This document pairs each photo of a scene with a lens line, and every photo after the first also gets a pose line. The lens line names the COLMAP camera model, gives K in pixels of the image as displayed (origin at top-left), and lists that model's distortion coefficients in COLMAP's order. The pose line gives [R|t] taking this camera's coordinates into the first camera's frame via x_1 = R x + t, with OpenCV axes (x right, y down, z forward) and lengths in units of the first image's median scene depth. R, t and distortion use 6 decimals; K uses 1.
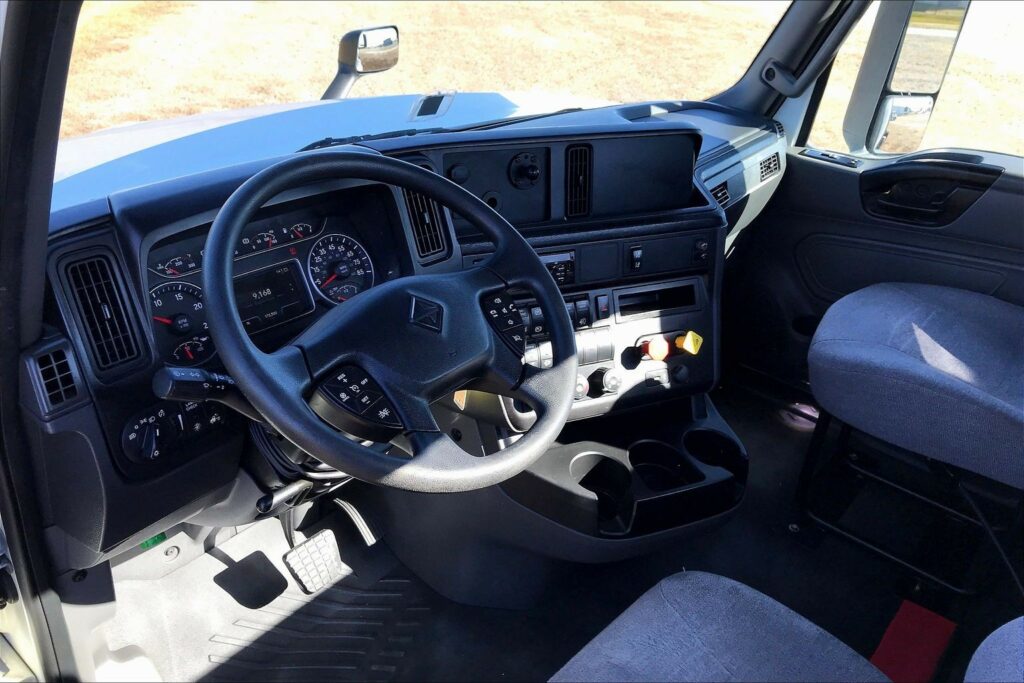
lens RADIAL K [[855.2, 0, 518.5], [0, 855.2, 332.0], [0, 0, 1]] dist [0.051647, -0.050969]
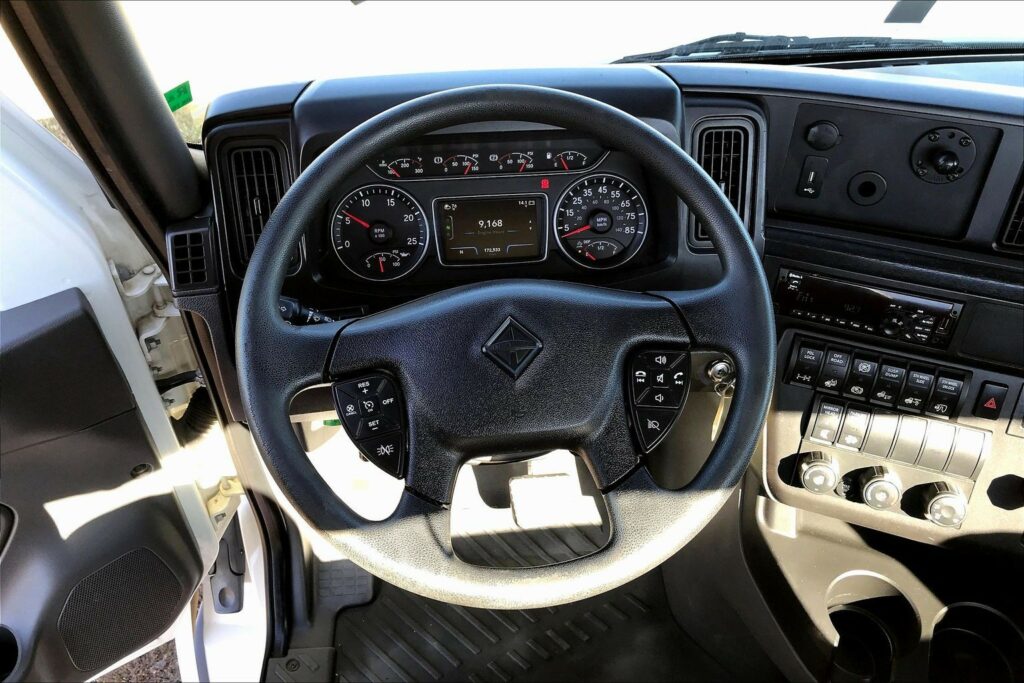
lens RADIAL K [[855.2, 0, 509.8], [0, 855.2, 342.2], [0, 0, 1]] dist [0.051647, -0.050969]
pose [[0.688524, 0.421363, -0.590244, 0.247886], [-0.282347, 0.905422, 0.317003, -0.198332], [0.667994, -0.051610, 0.742375, 0.352721]]
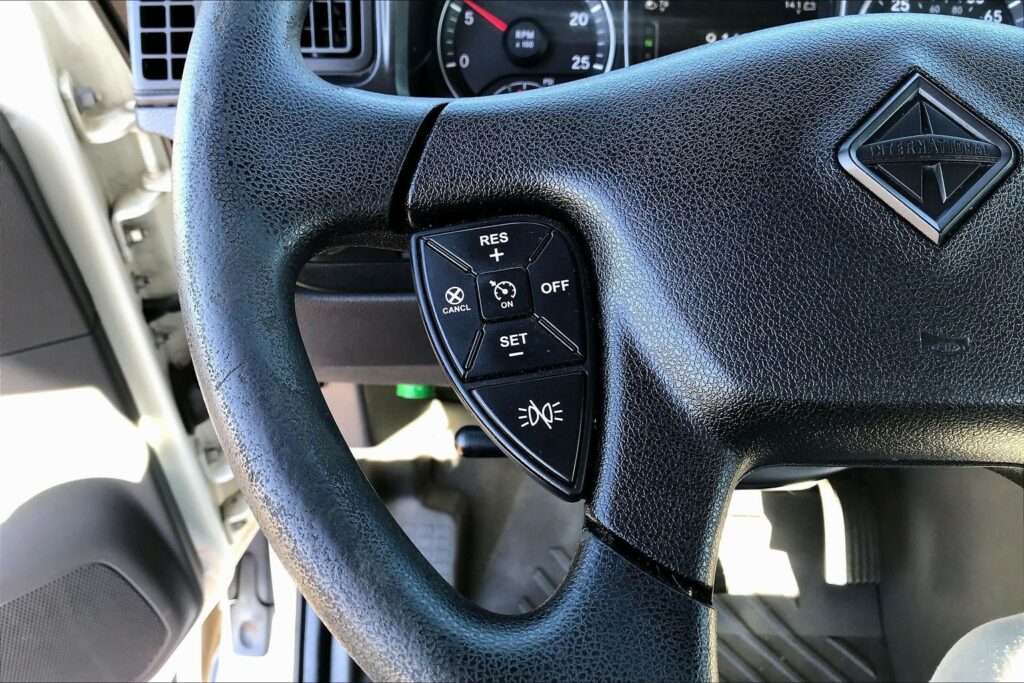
lens RADIAL K [[855.2, 0, 513.9], [0, 855.2, 331.0], [0, 0, 1]] dist [0.051647, -0.050969]
pose [[0.590415, 0.453239, -0.667821, 0.011560], [-0.330268, 0.890659, 0.312488, -0.011358], [0.736432, 0.036063, 0.675549, 0.570426]]
